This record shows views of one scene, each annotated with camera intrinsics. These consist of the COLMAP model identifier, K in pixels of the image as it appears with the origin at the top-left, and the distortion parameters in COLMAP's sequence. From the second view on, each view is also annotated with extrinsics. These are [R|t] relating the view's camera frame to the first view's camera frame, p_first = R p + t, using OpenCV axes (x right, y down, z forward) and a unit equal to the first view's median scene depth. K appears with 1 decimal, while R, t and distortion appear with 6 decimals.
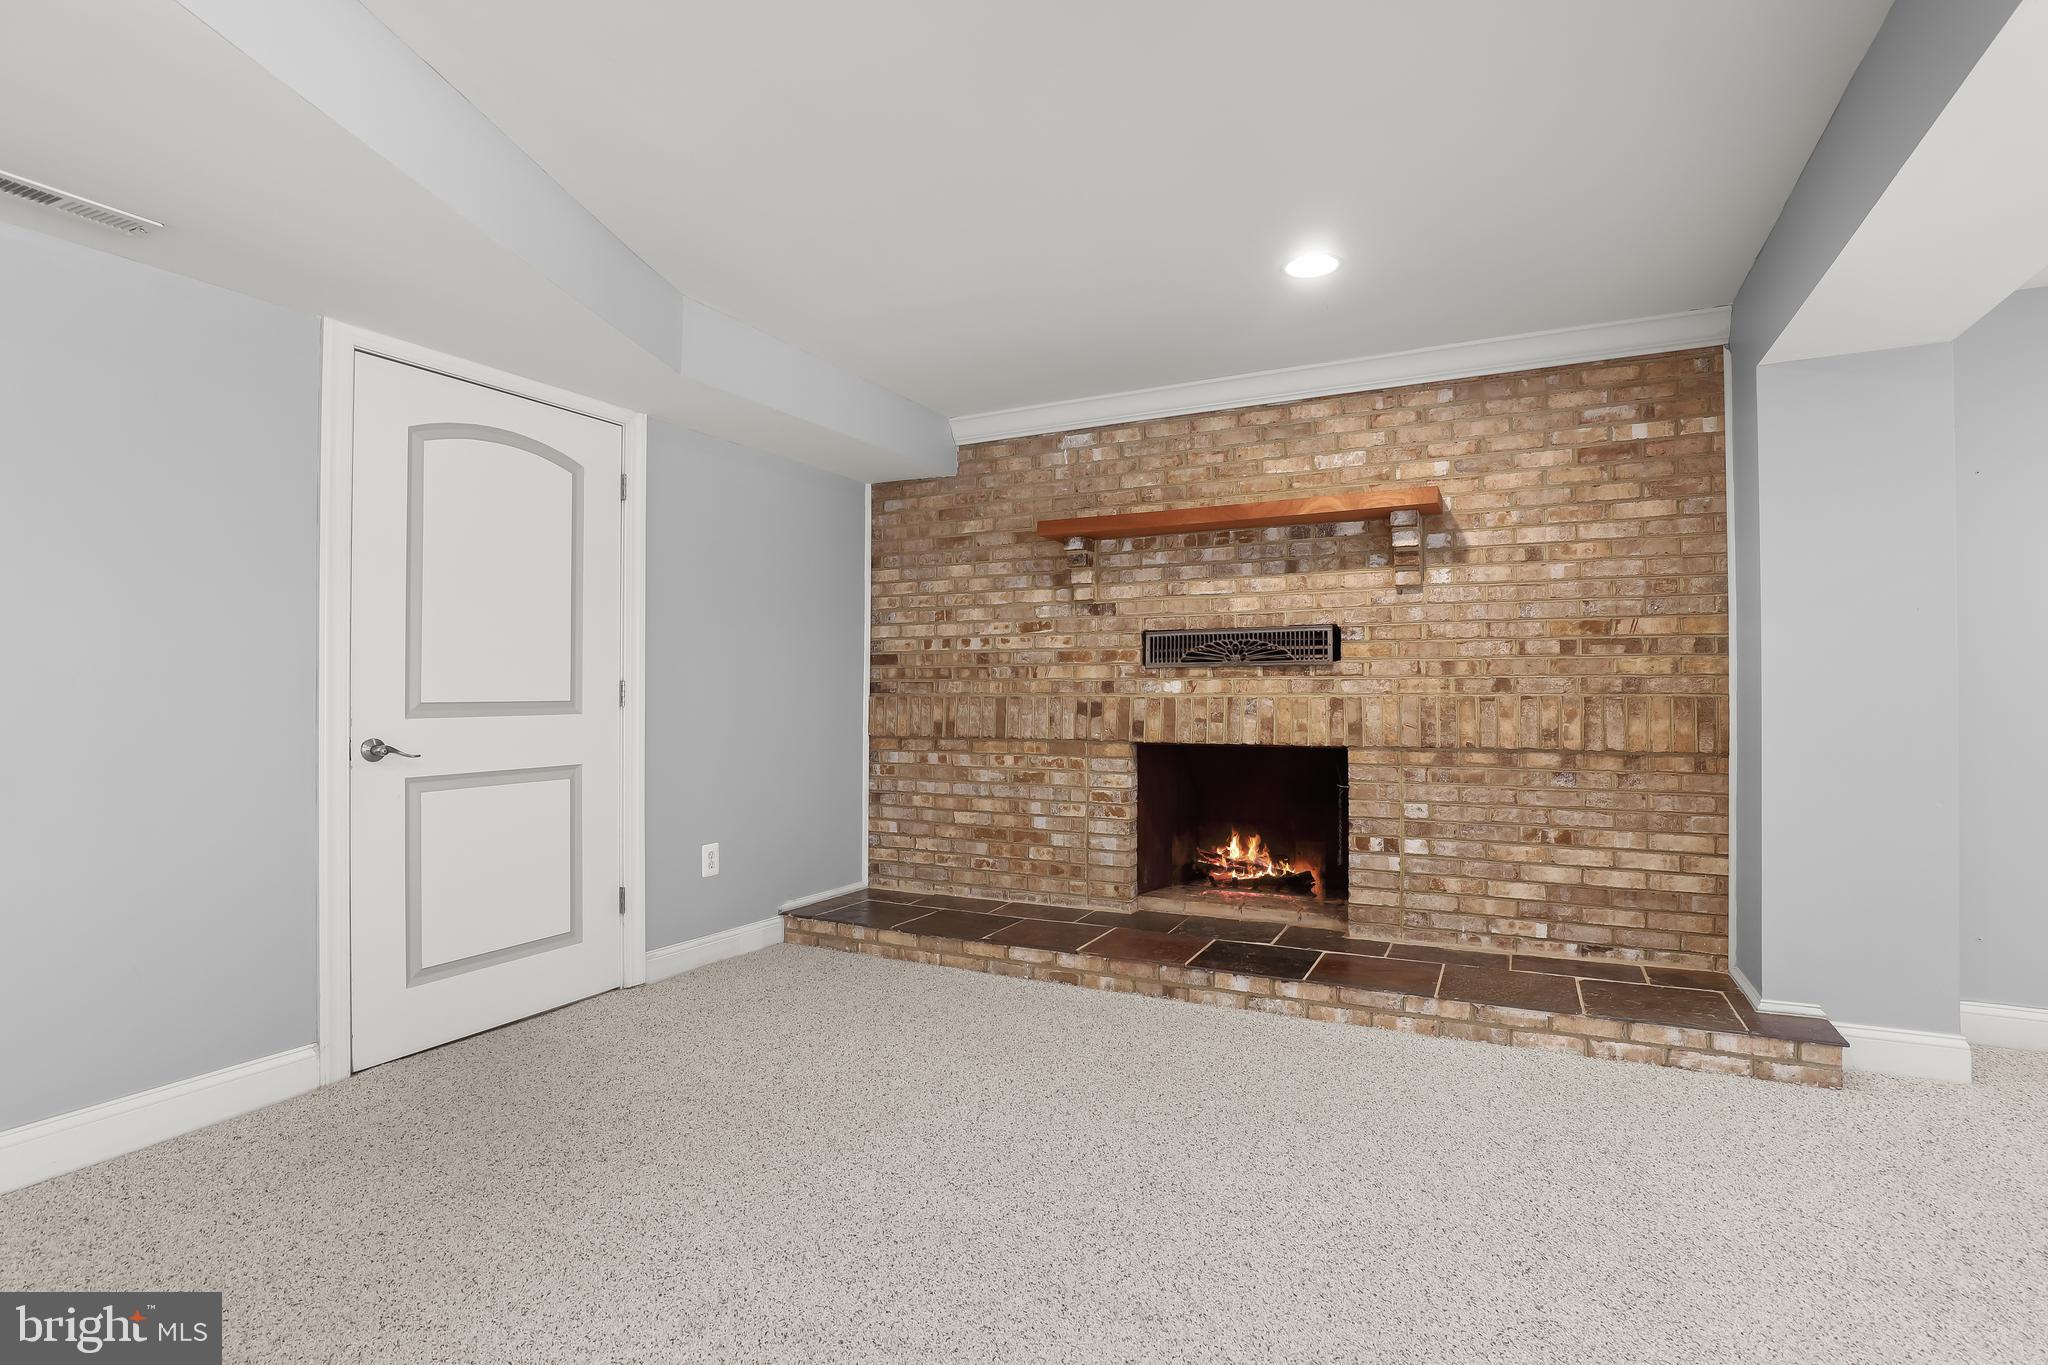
lens RADIAL K [[957.5, 0, 1042.6], [0, 957.5, 683.8], [0, 0, 1]] dist [-0.031098, 0.000530]
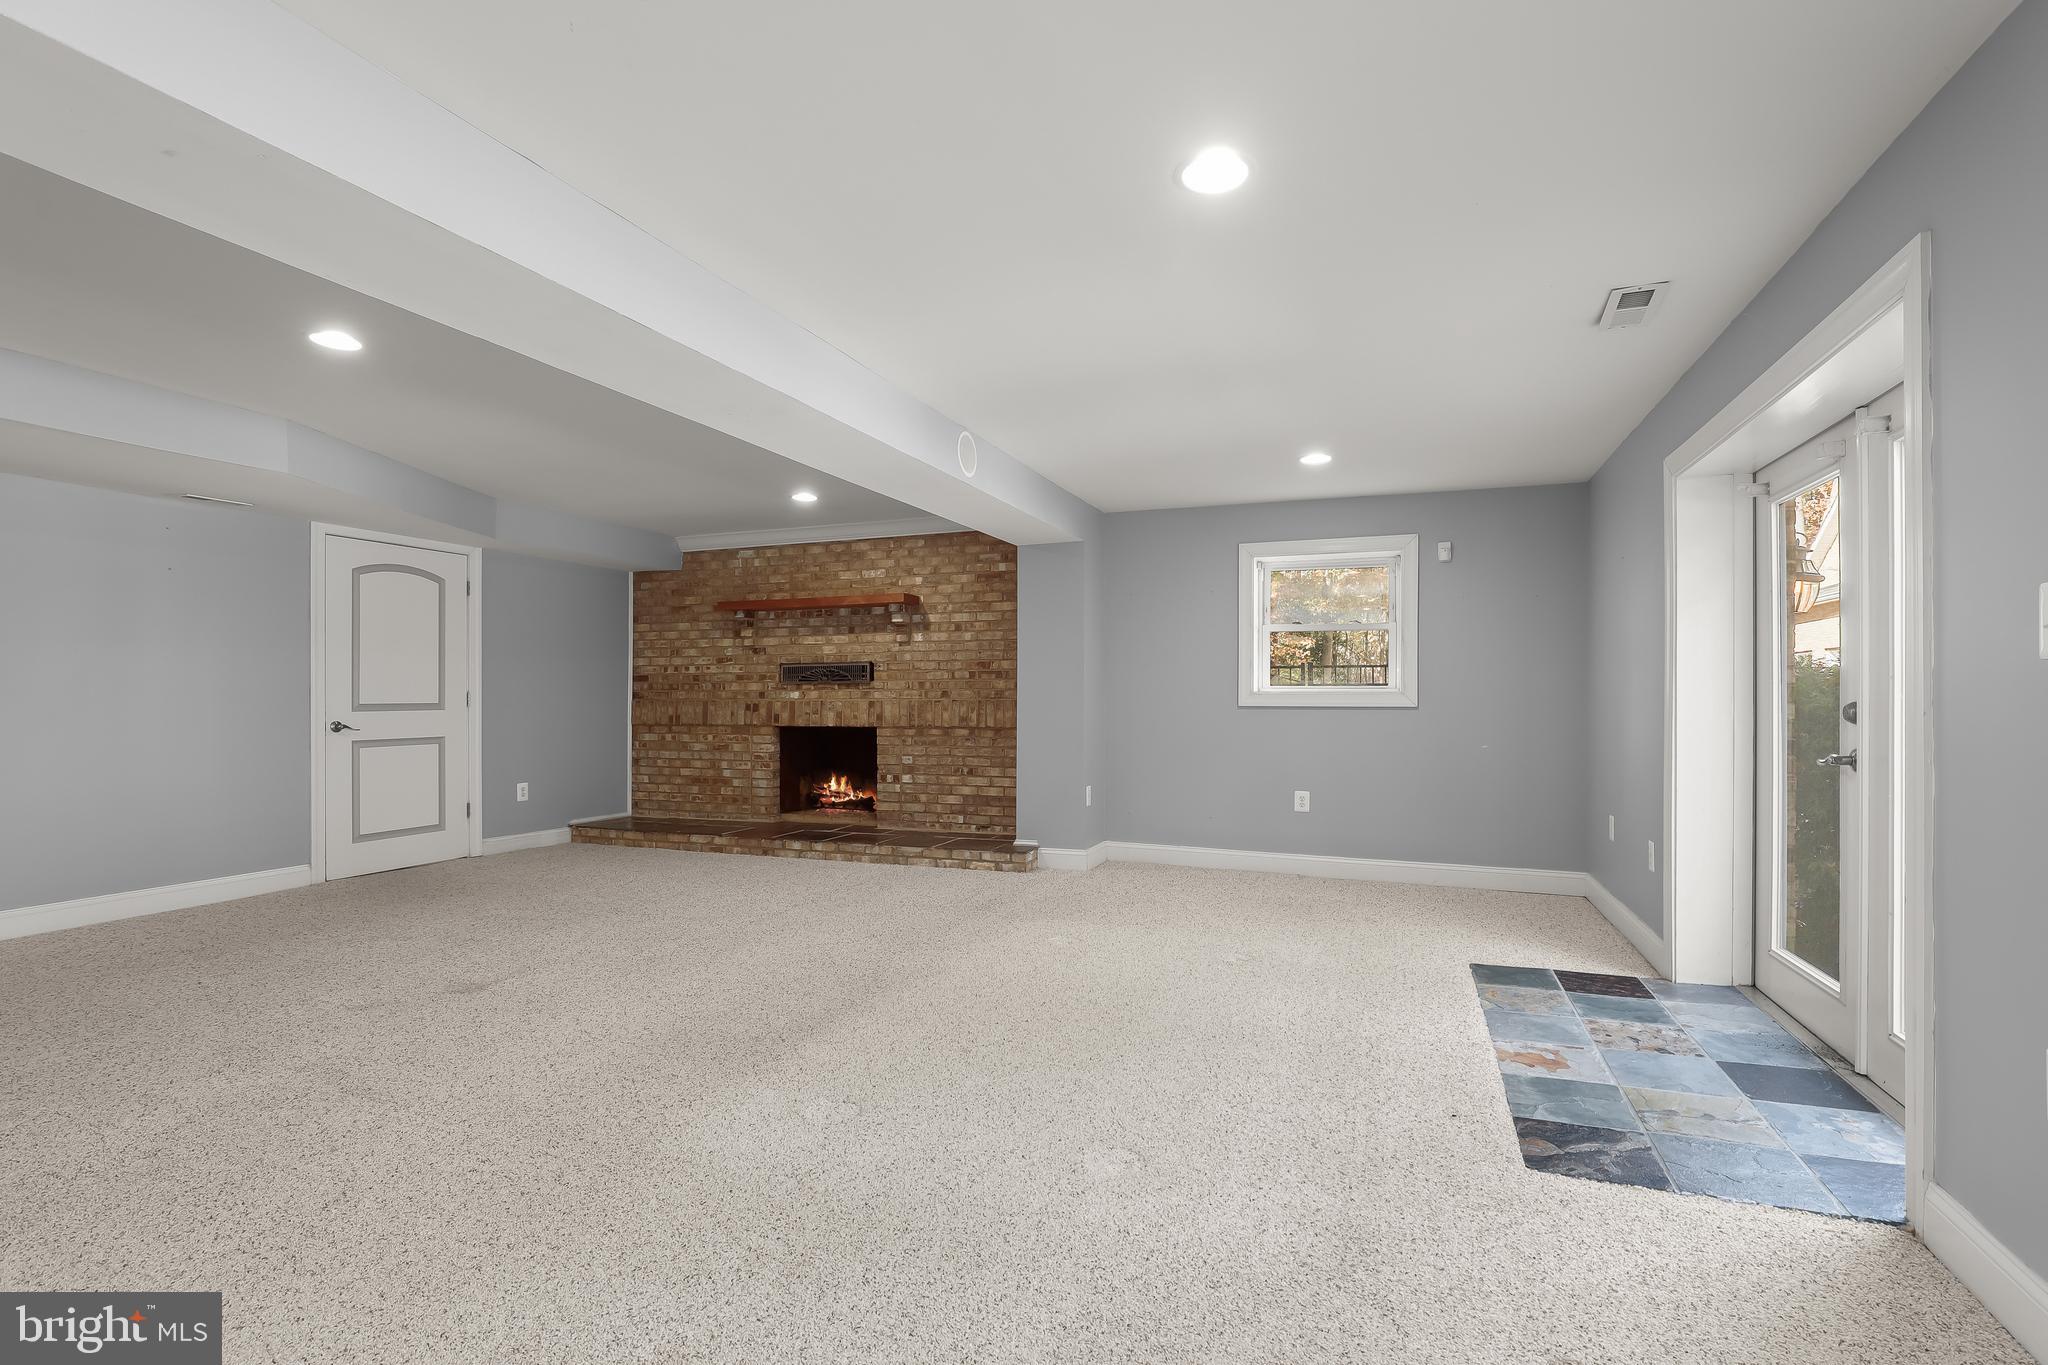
lens RADIAL K [[940.0, 0, 1029.3], [0, 940.0, 694.2], [0, 0, 1]] dist [-0.003336, -0.000005]
pose [[0.995281, -0.001082, 0.097029, 0.427201], [0.000481, 0.999981, 0.006221, -0.009488], [-0.097034, -0.006145, 0.995262, -0.846343]]
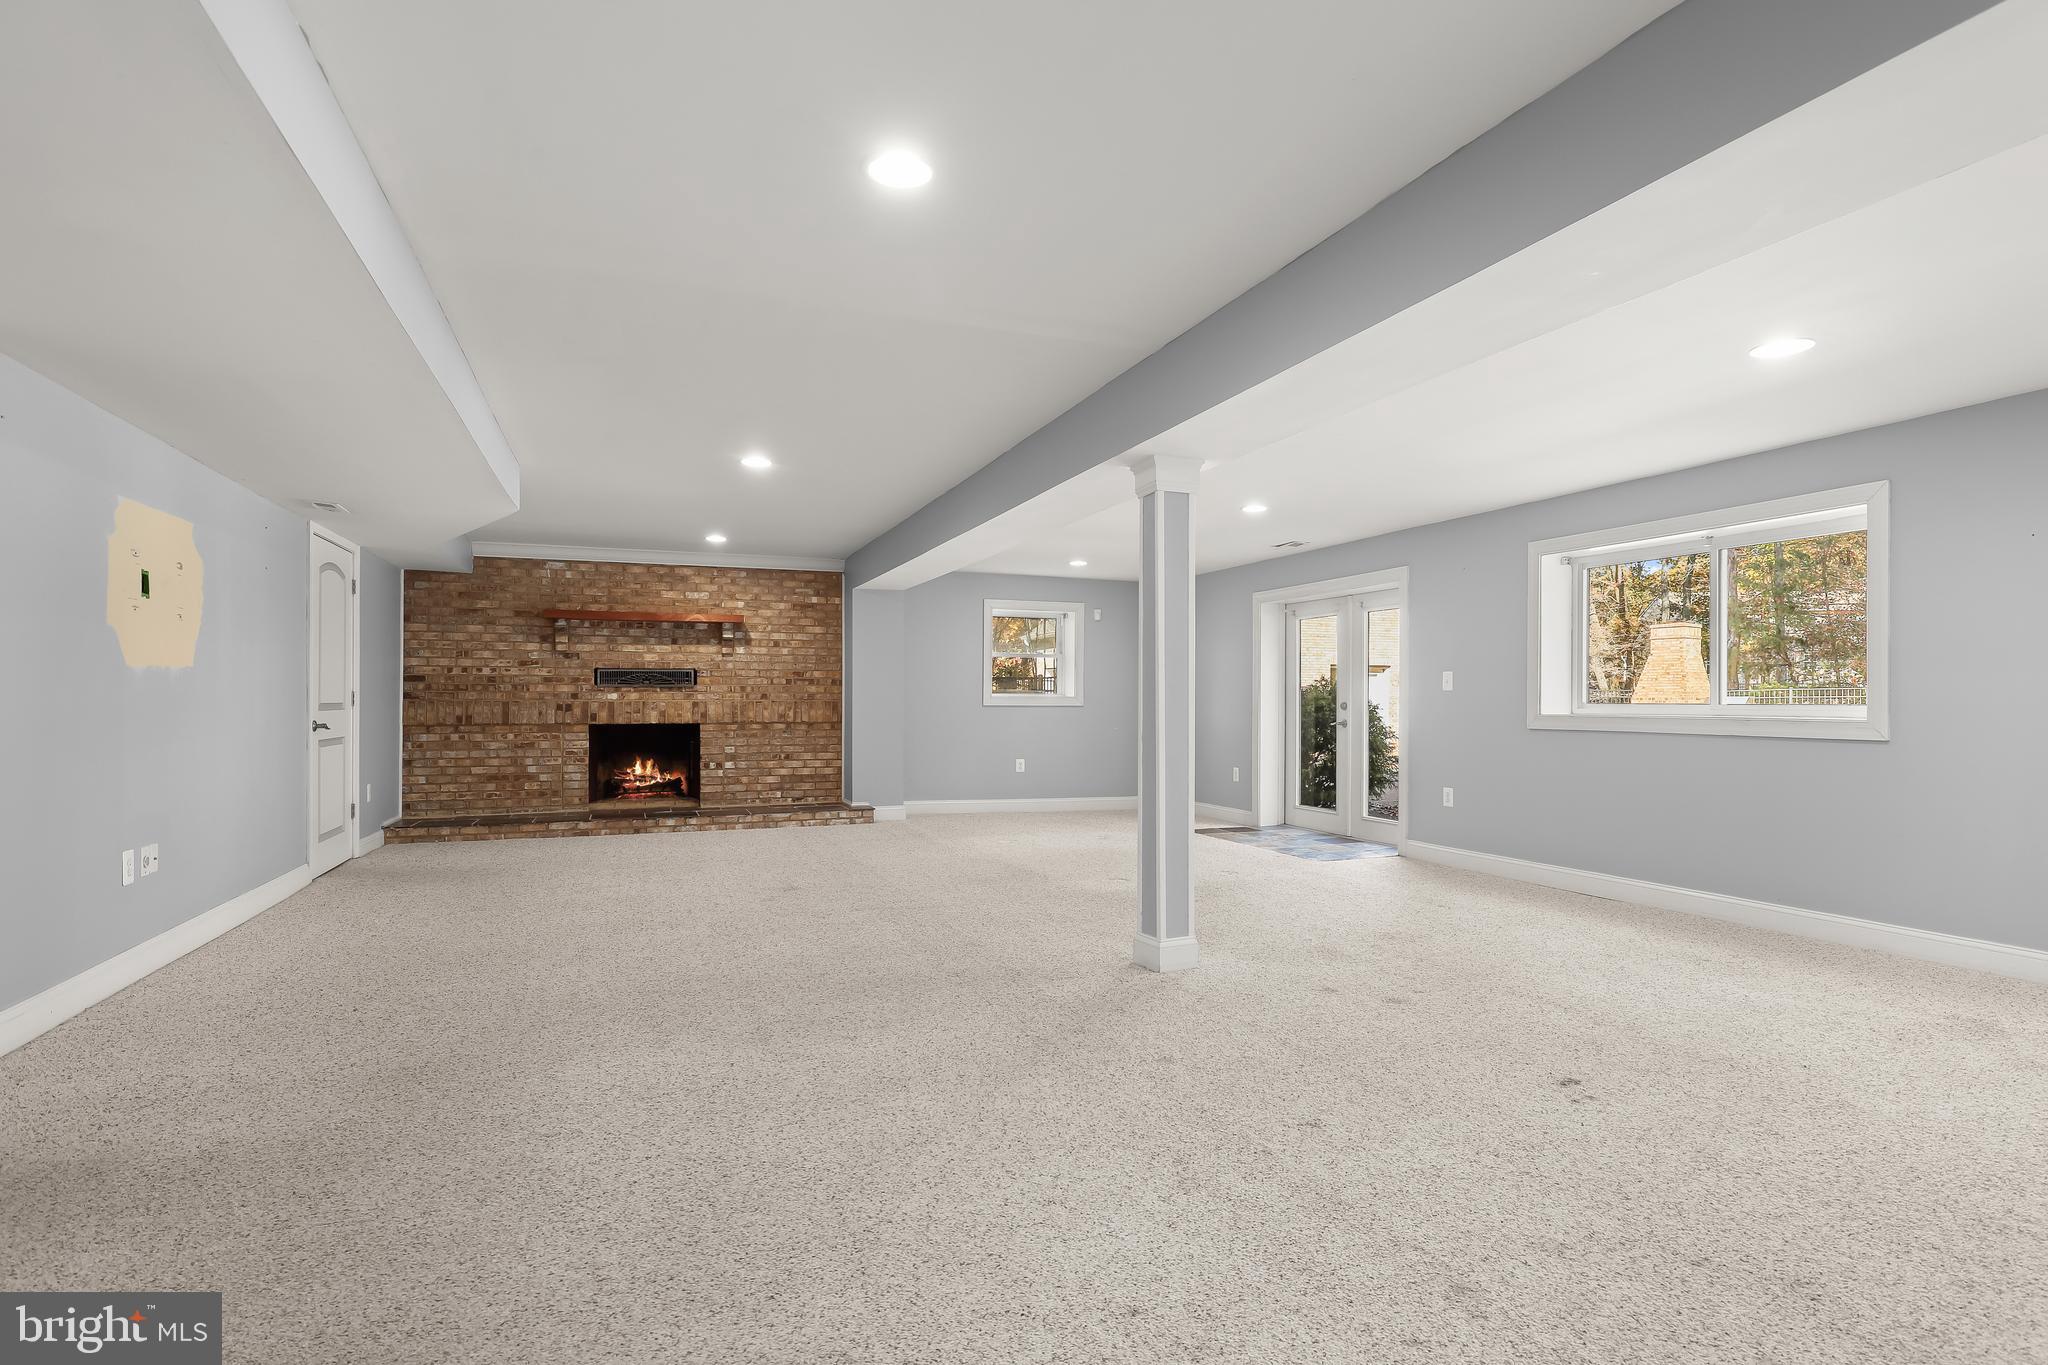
lens RADIAL K [[1046.9, 0, 1031.2], [0, 1046.9, 701.9], [0, 0, 1]] dist [-0.002848, -0.000032]
pose [[0.680124, 0.000318, 0.733097, -0.934939], [-0.009029, 0.999928, 0.007943, -0.011069], [-0.733042, -0.012022, 0.680077, -1.220207]]
